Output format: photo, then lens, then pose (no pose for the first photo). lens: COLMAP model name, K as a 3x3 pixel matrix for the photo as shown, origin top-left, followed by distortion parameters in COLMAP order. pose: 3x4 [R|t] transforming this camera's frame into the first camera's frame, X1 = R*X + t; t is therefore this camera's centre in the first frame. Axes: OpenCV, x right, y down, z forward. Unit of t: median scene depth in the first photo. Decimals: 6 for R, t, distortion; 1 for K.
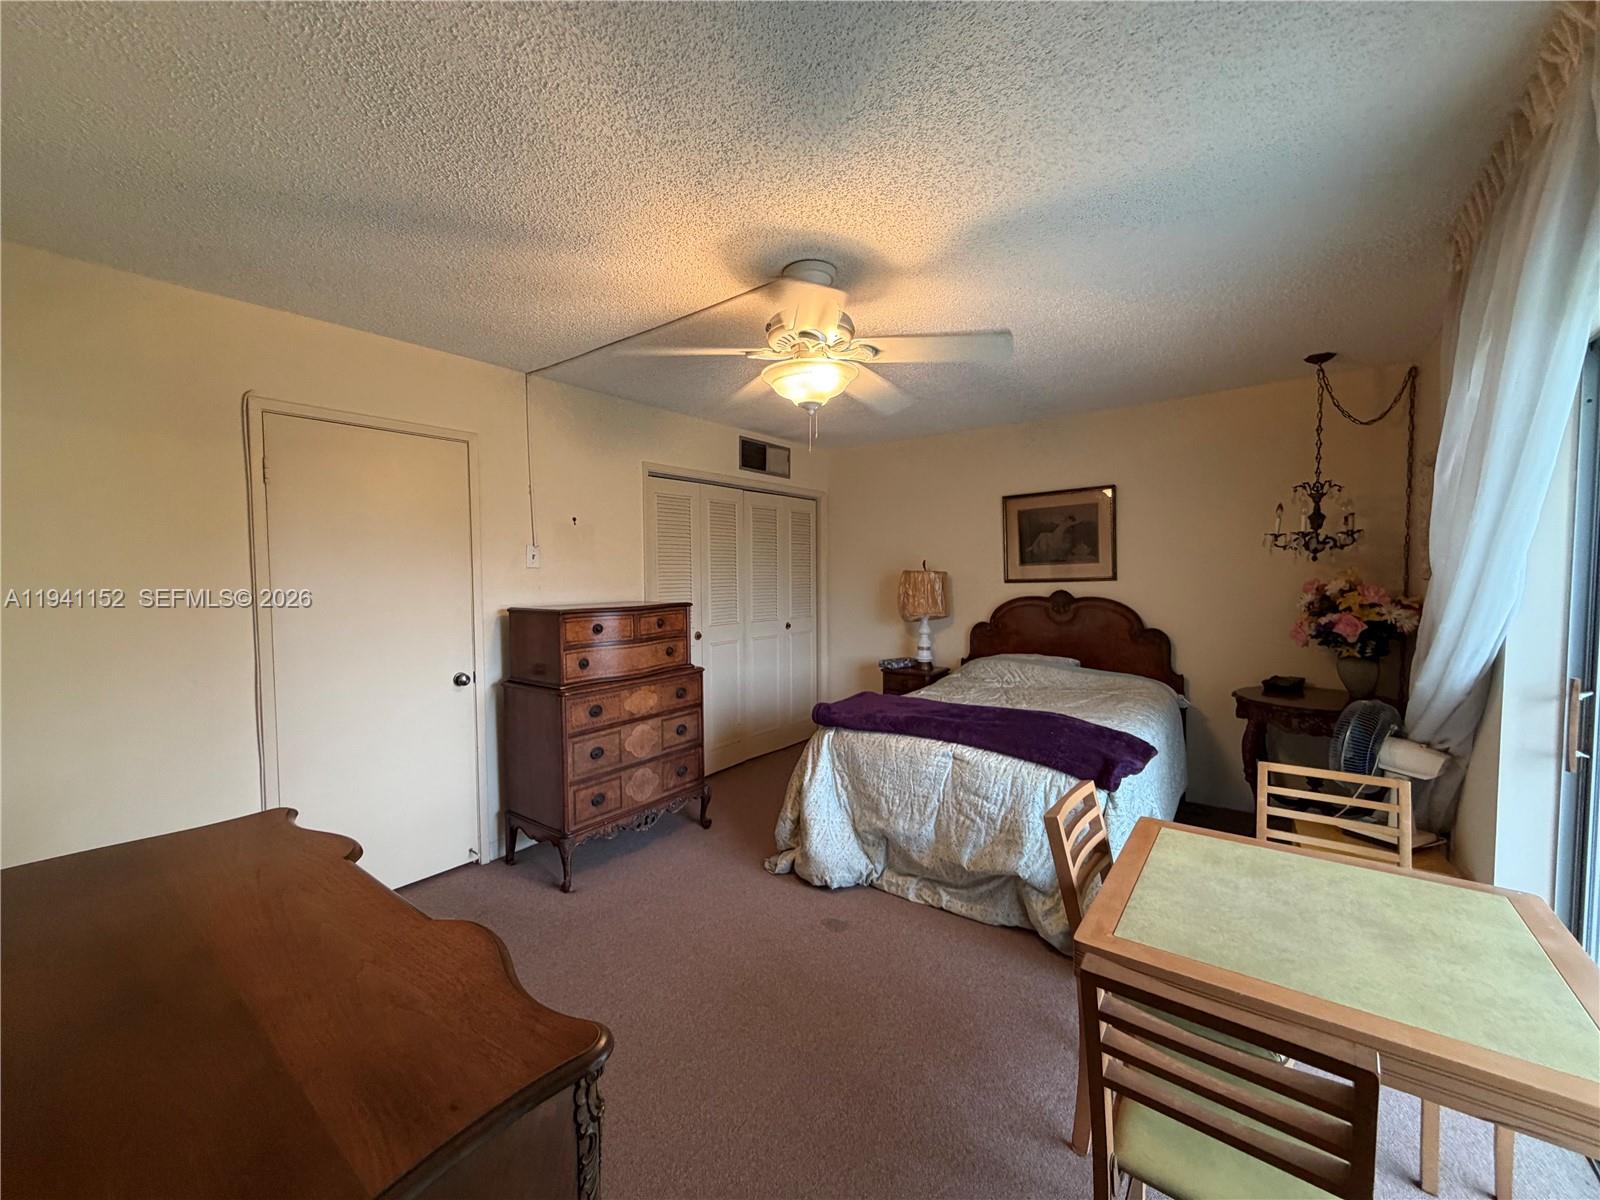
lens RADIAL K [[641.2, 0, 800.0], [0, 641.2, 600.0], [0, 0, 1]] dist [0.000128, -0.000037]
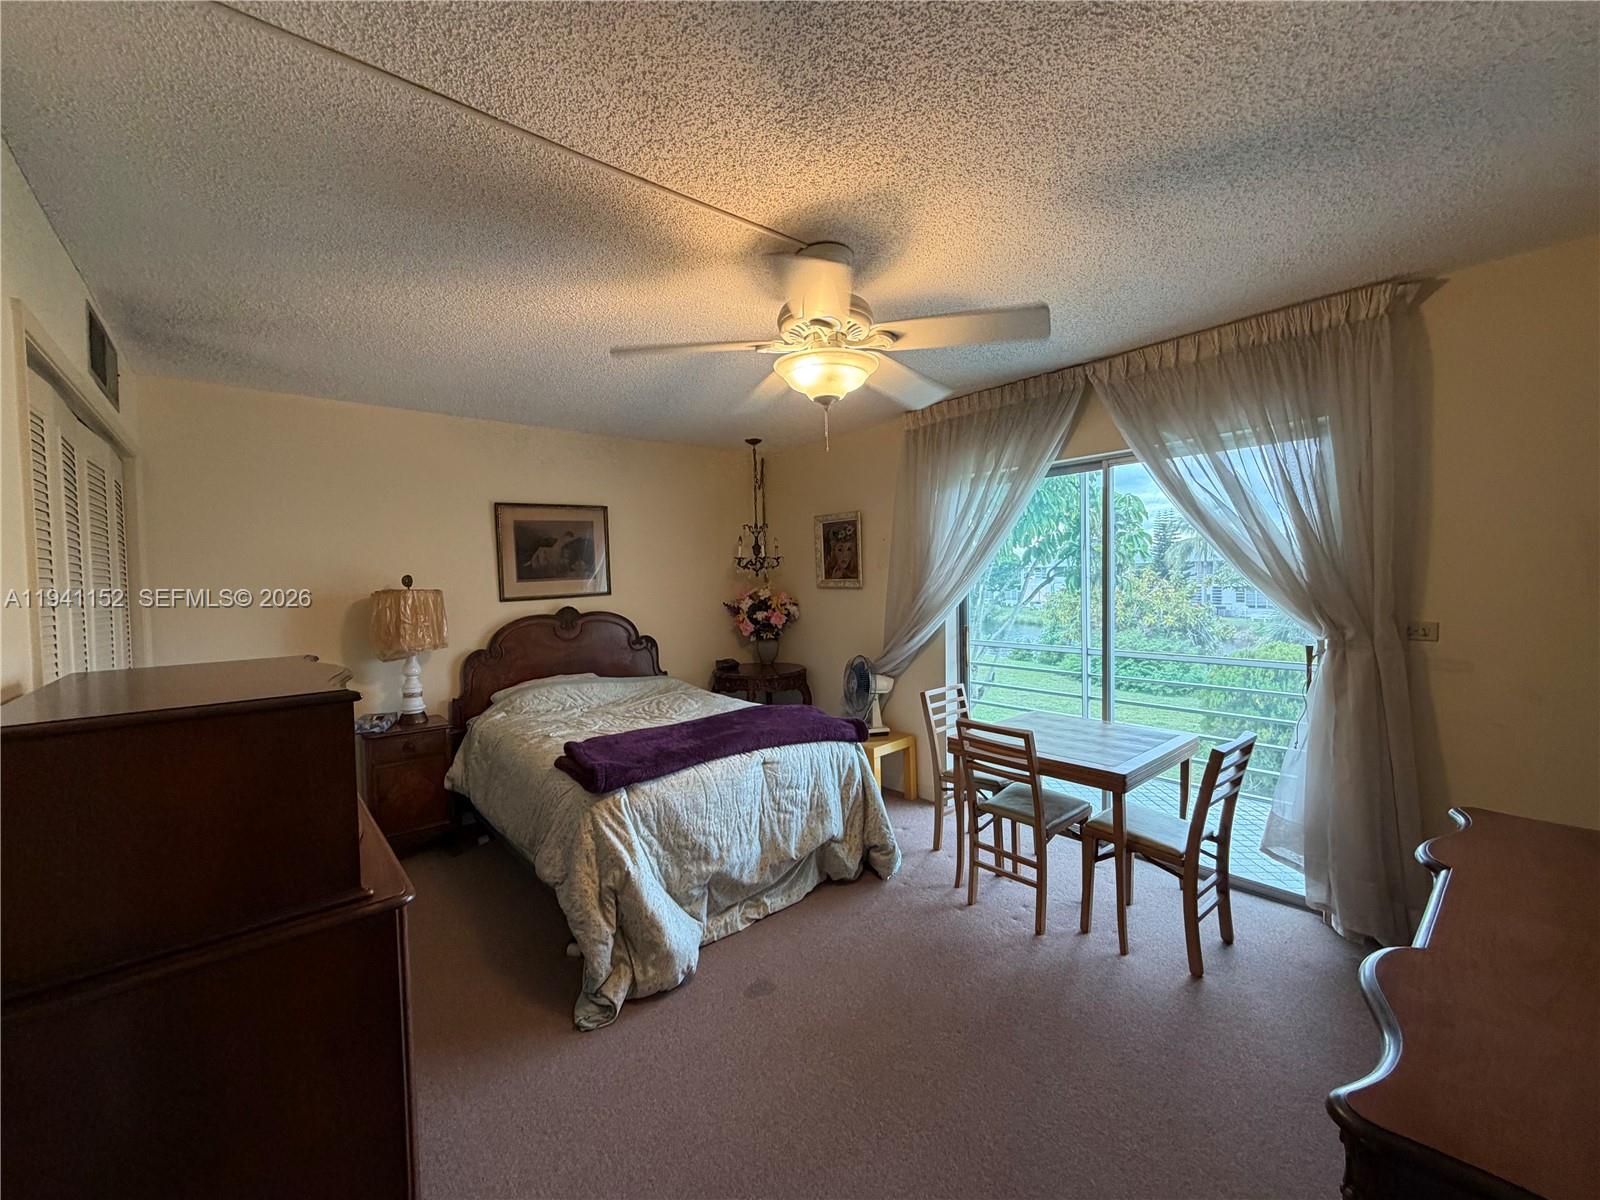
lens RADIAL K [[634.3, 0, 800.0], [0, 634.3, 600.0], [0, 0, 1]] dist [0.016604, -0.000008]
pose [[0.218298, -0.030399, 0.975409, -0.636946], [0.062957, 0.997871, 0.017009, -0.026857], [-0.973849, 0.057696, 0.219747, 0.605457]]
